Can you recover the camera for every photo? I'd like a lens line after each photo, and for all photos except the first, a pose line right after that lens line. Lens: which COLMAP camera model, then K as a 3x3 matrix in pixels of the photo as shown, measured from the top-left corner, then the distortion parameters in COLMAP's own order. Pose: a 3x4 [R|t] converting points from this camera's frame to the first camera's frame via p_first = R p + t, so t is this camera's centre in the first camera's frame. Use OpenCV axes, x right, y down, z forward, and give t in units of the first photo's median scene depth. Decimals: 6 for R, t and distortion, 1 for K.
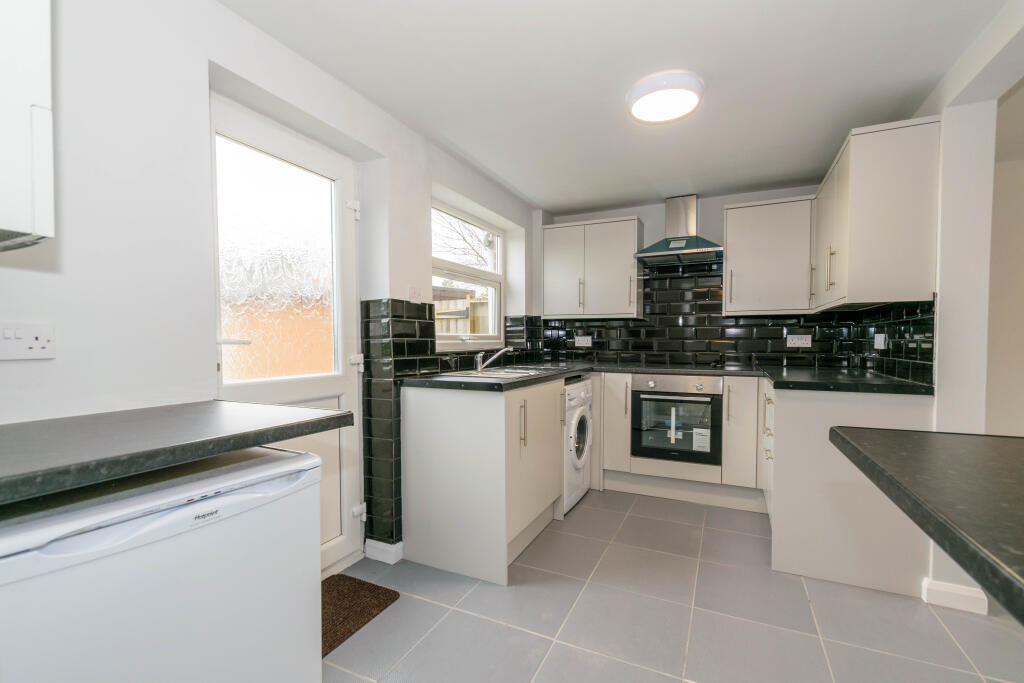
lens RADIAL K [[455.6, 0, 510.6], [0, 455.6, 355.2], [0, 0, 1]] dist [-0.000505, 0.000256]
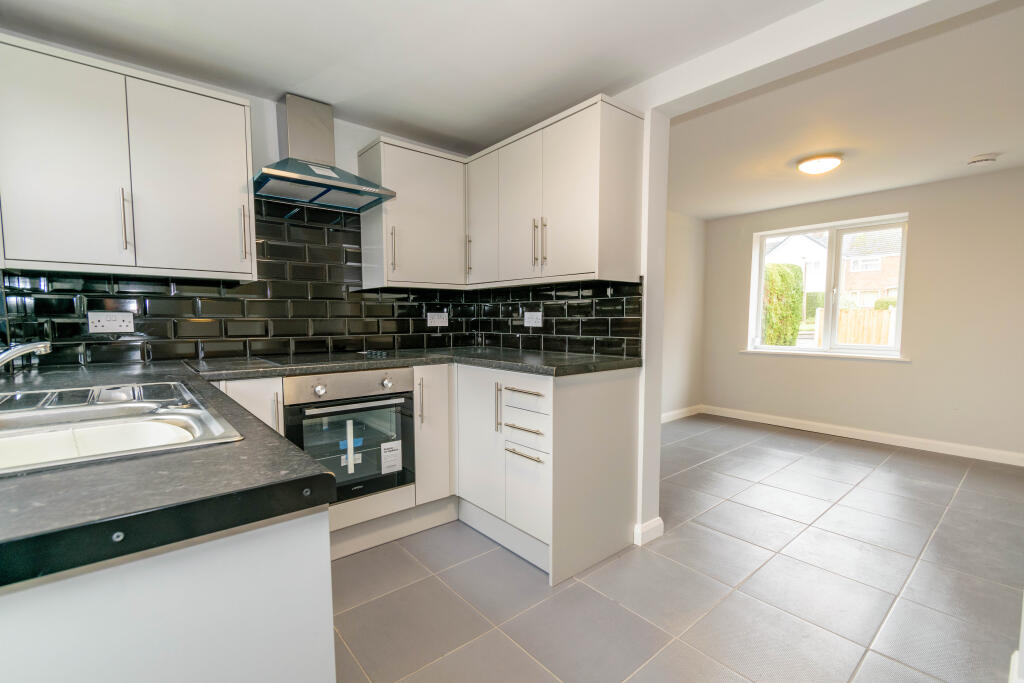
lens RADIAL K [[455.6, 0, 510.6], [0, 455.6, 355.2], [0, 0, 1]] dist [-0.000505, 0.000256]
pose [[0.407461, -0.070580, 0.910491, -0.149768], [0.034750, 0.997485, 0.061773, -0.013324], [-0.912561, 0.006470, 0.408889, 0.520692]]
